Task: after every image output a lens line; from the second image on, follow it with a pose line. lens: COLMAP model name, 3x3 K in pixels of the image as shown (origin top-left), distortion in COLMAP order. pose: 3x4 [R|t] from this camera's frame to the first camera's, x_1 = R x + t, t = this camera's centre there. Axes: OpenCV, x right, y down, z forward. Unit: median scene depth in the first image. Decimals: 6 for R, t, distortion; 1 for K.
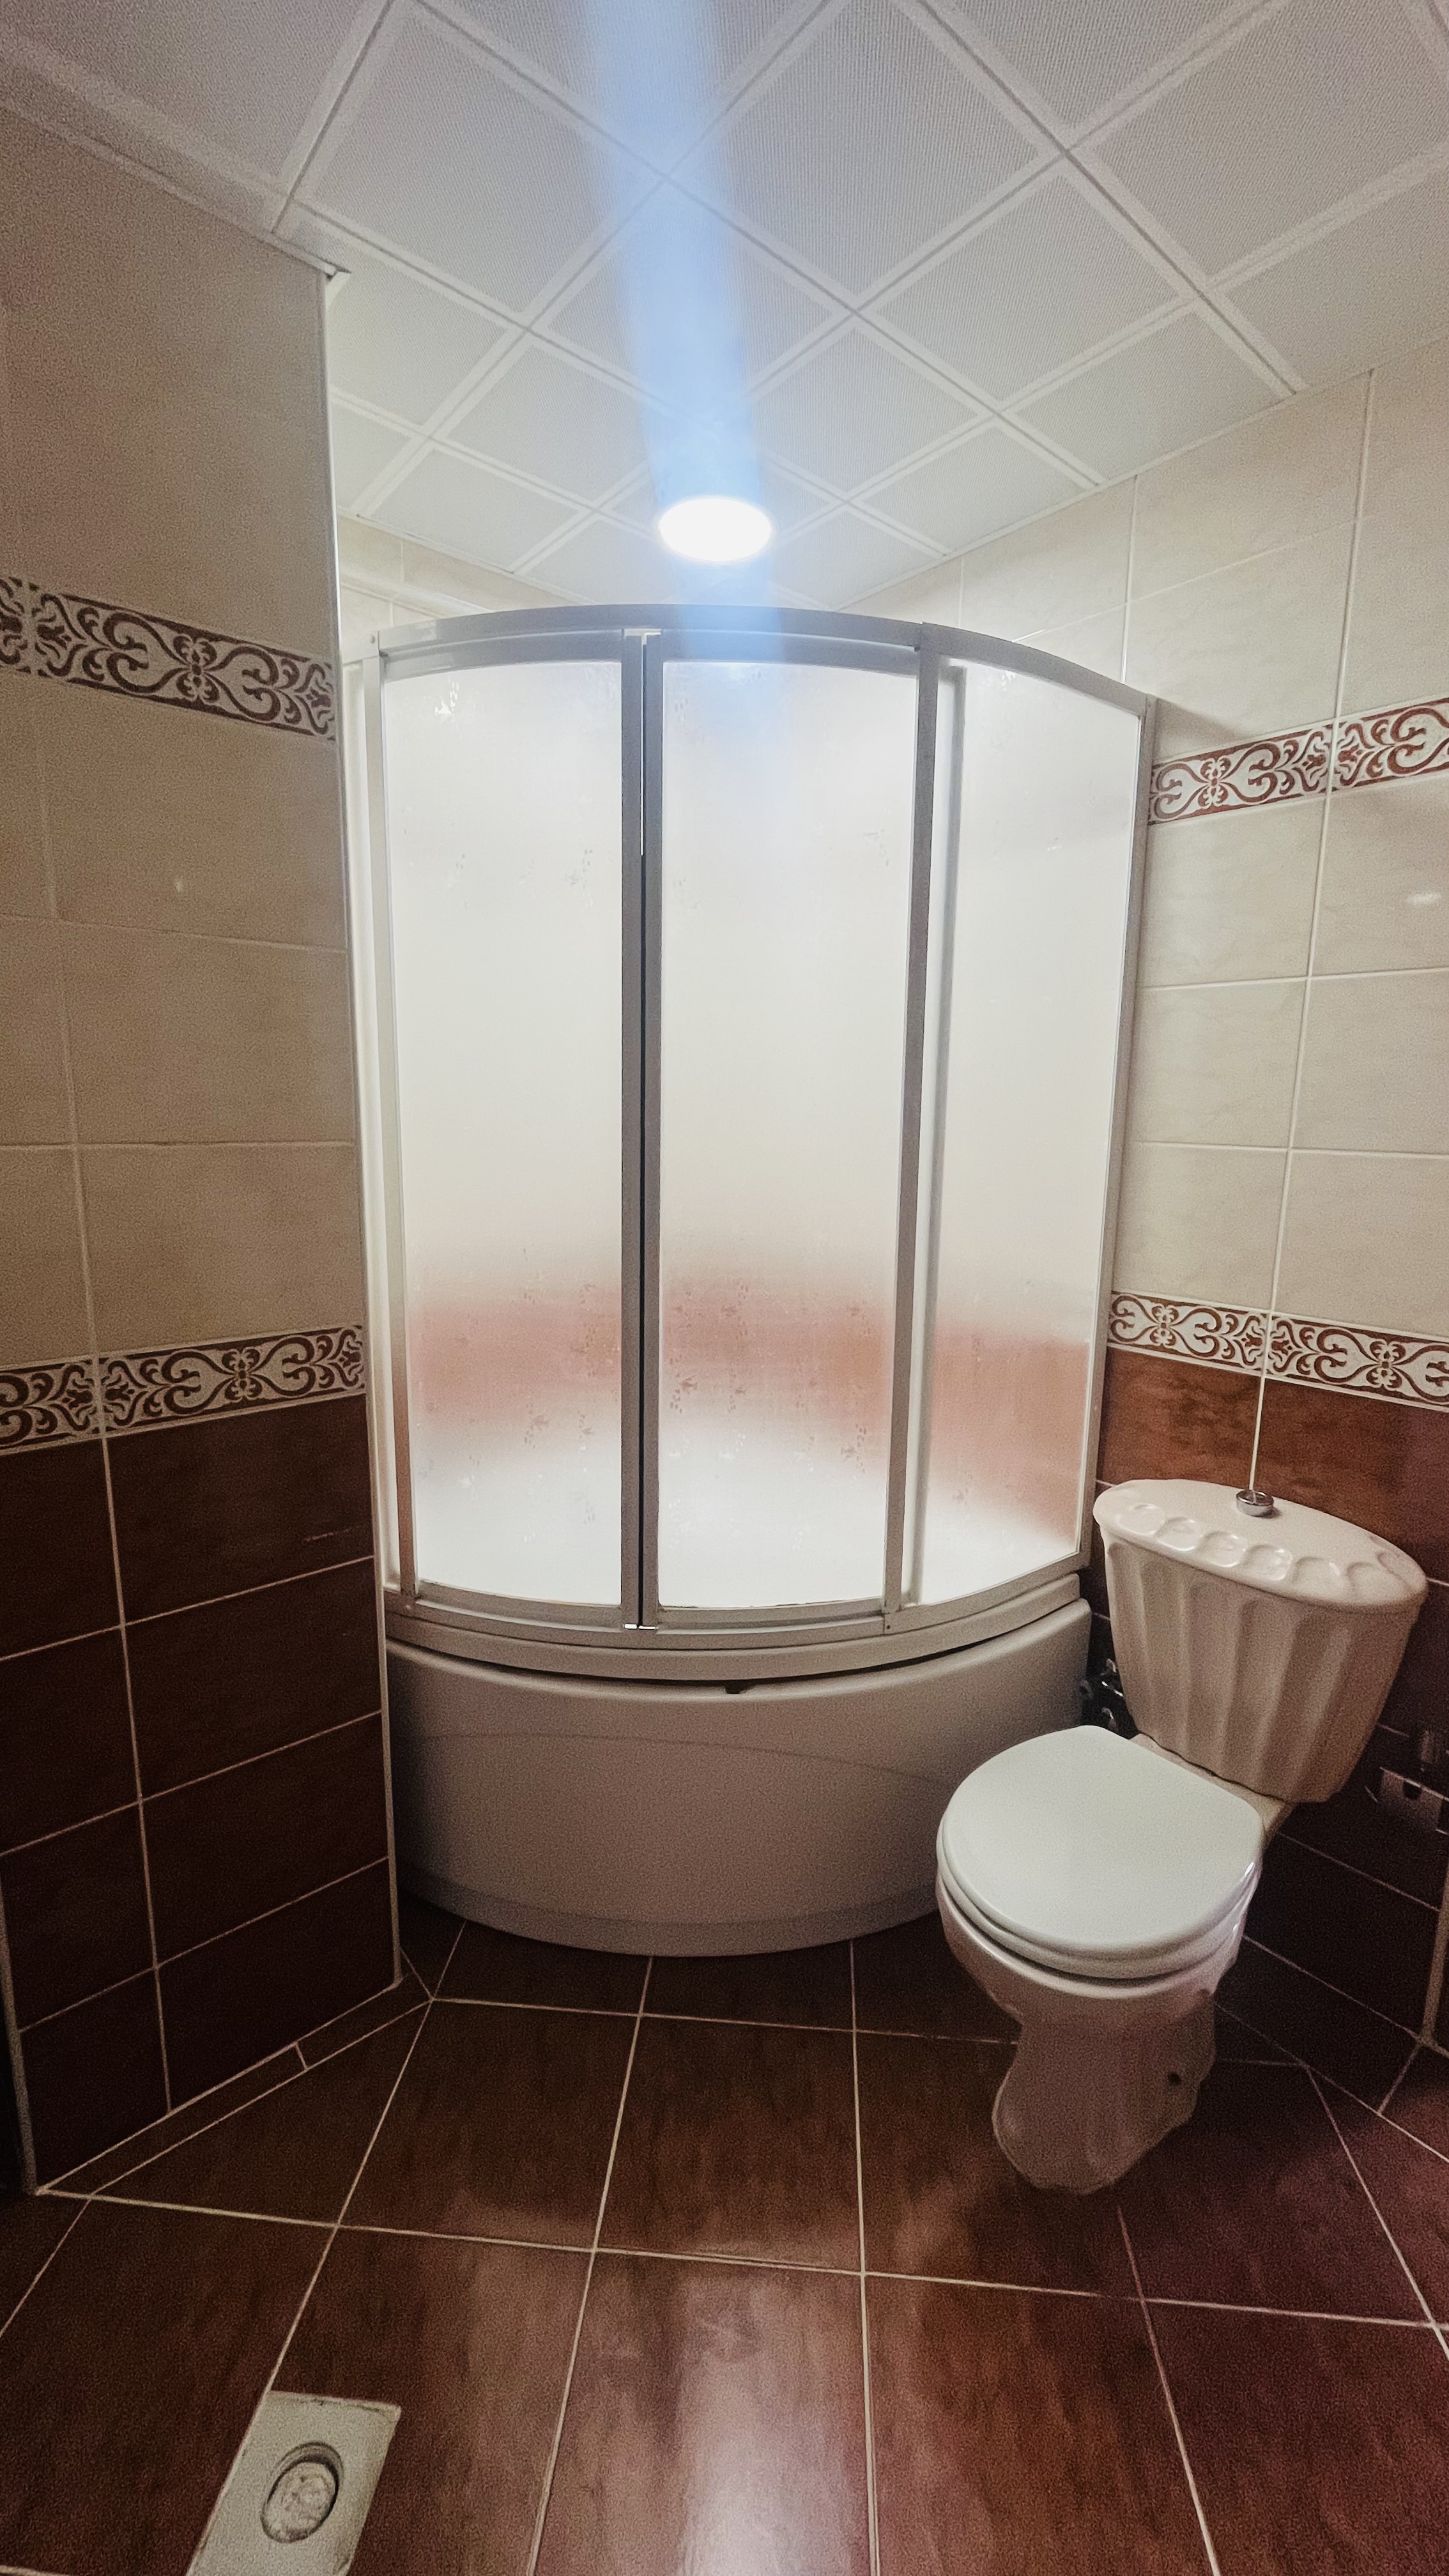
lens RADIAL K [[1029.4, 0, 722.3], [0, 1029.4, 1289.0], [0, 0, 1]] dist [-0.007271, 0.000636]
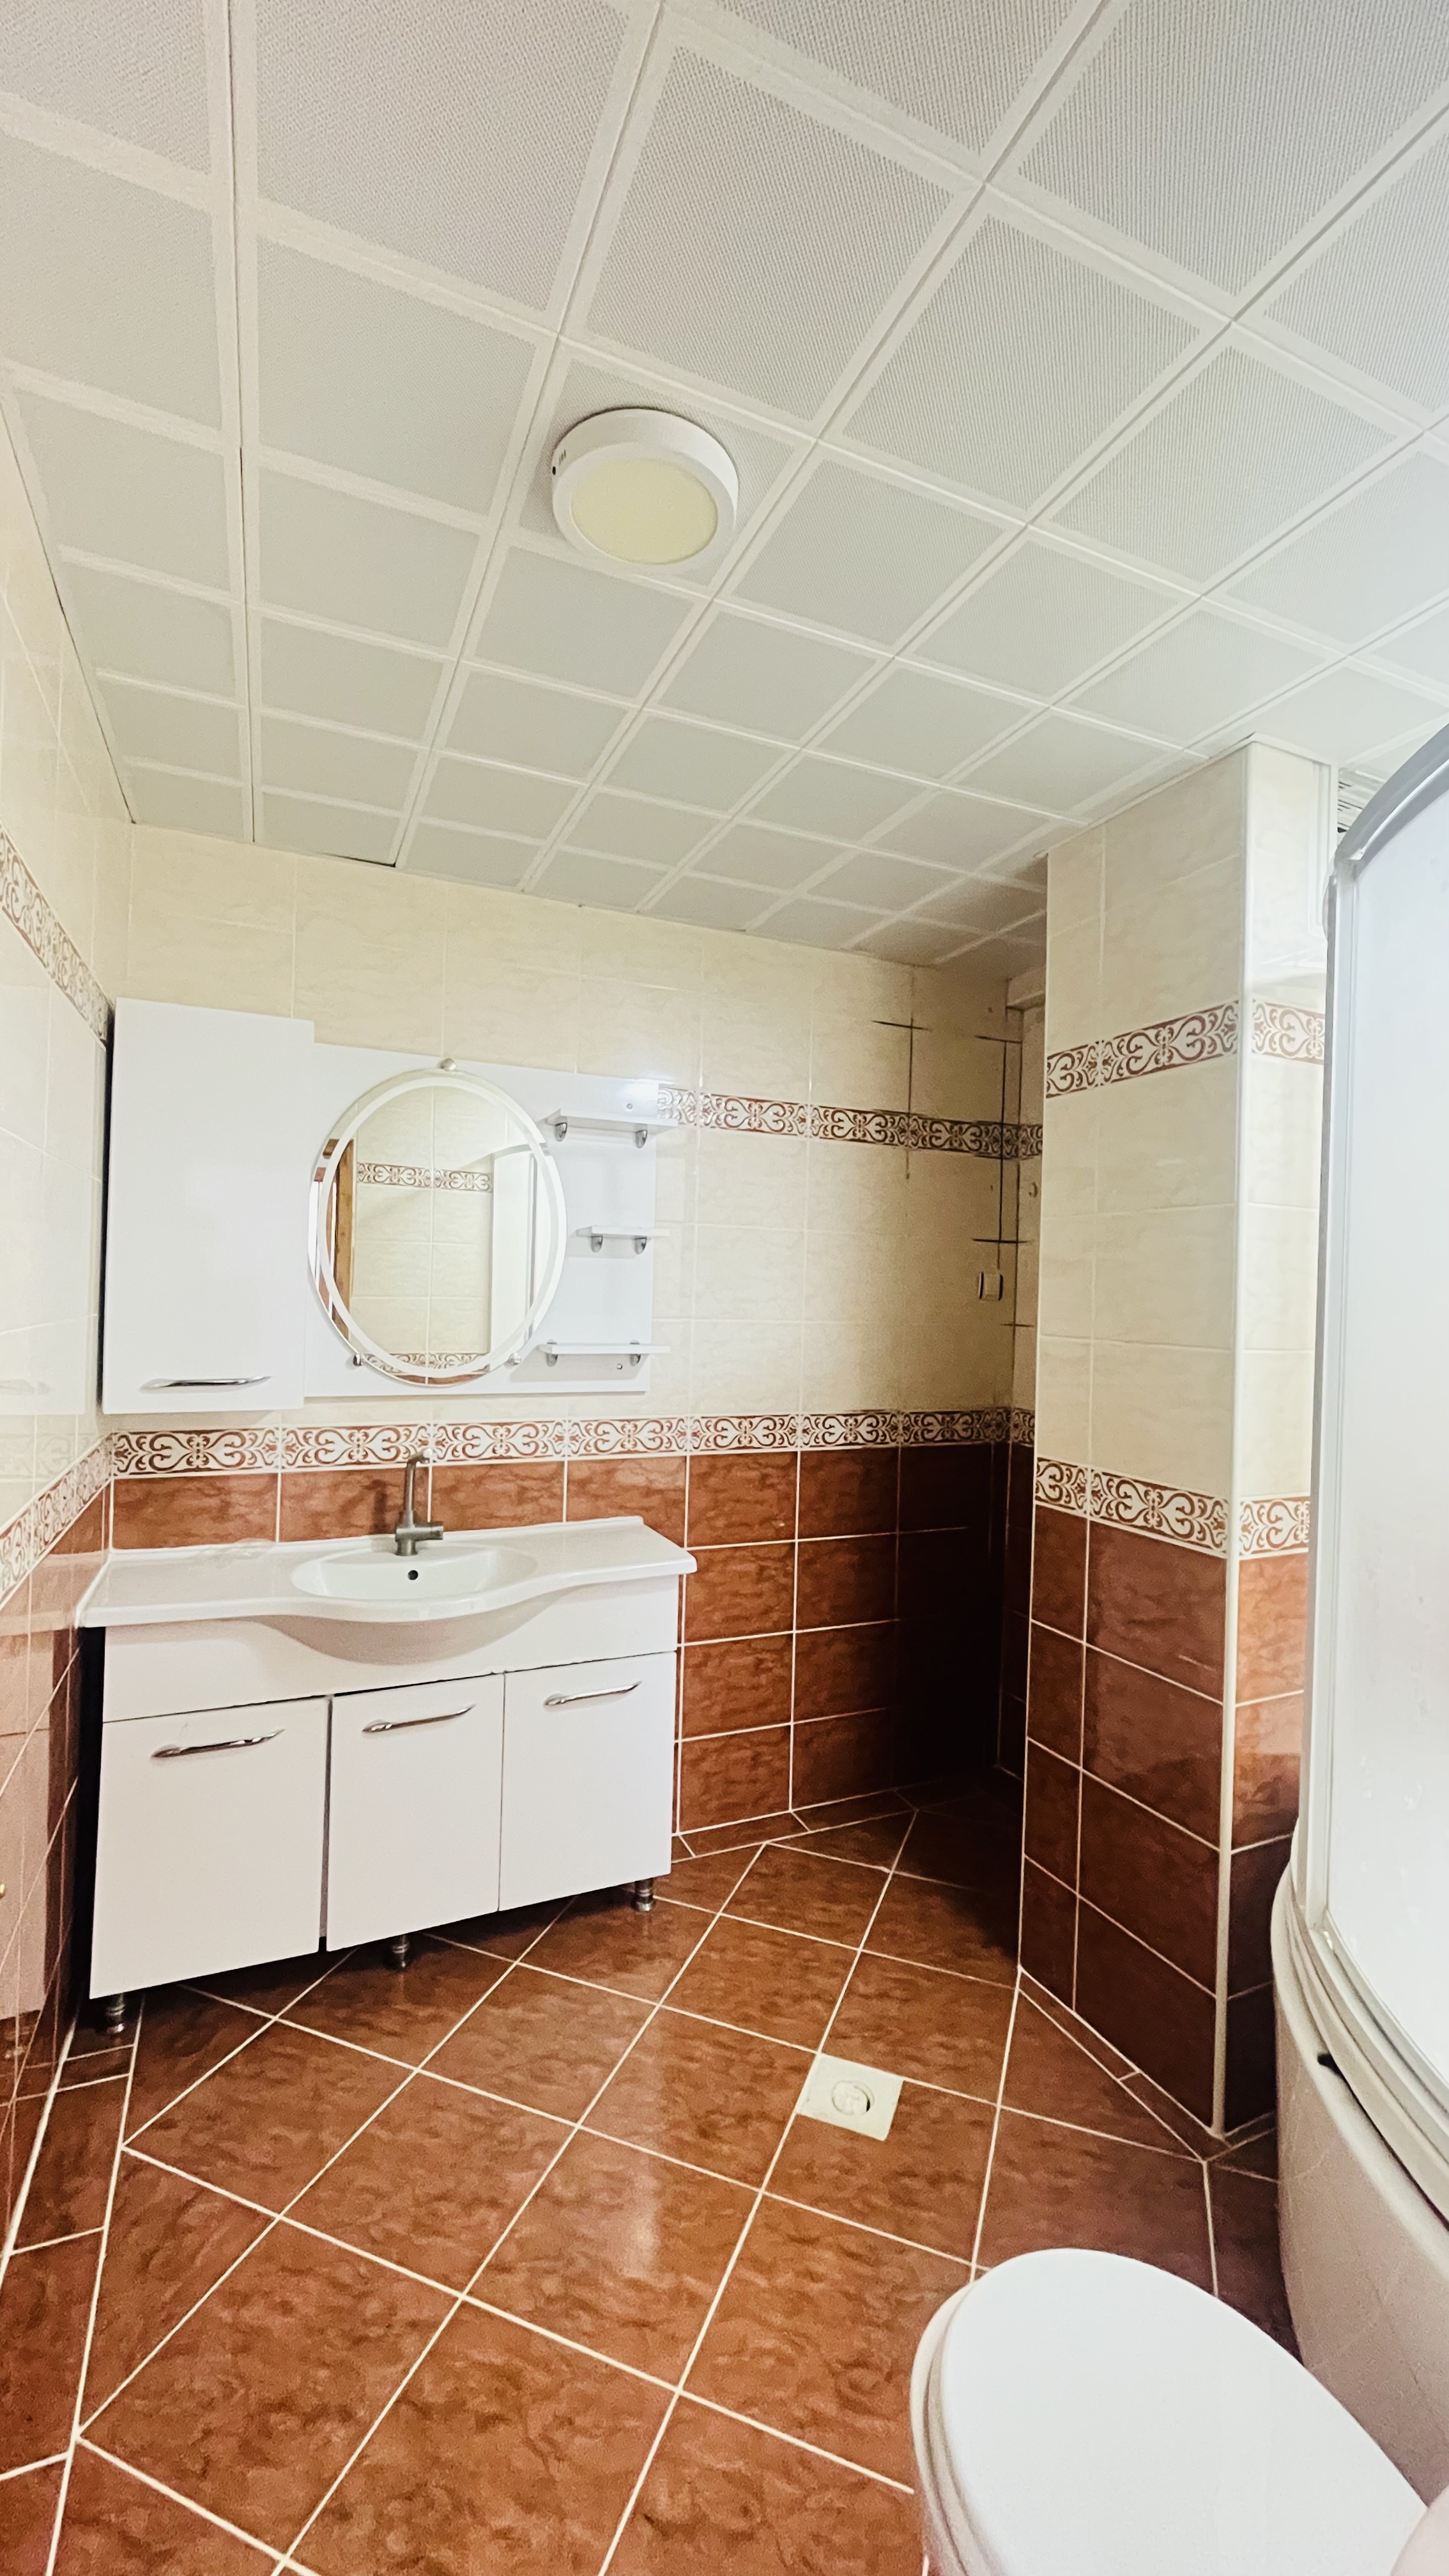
lens RADIAL K [[1029.4, 0, 723.8], [0, 1029.4, 1288.0], [0, 0, 1]] dist [-0.007271, 0.000636]
pose [[-0.287303, -0.024780, -0.957519, 1.140180], [-0.198303, 0.979546, 0.034150, -0.154636], [0.937088, 0.199690, -0.286340, 0.860101]]
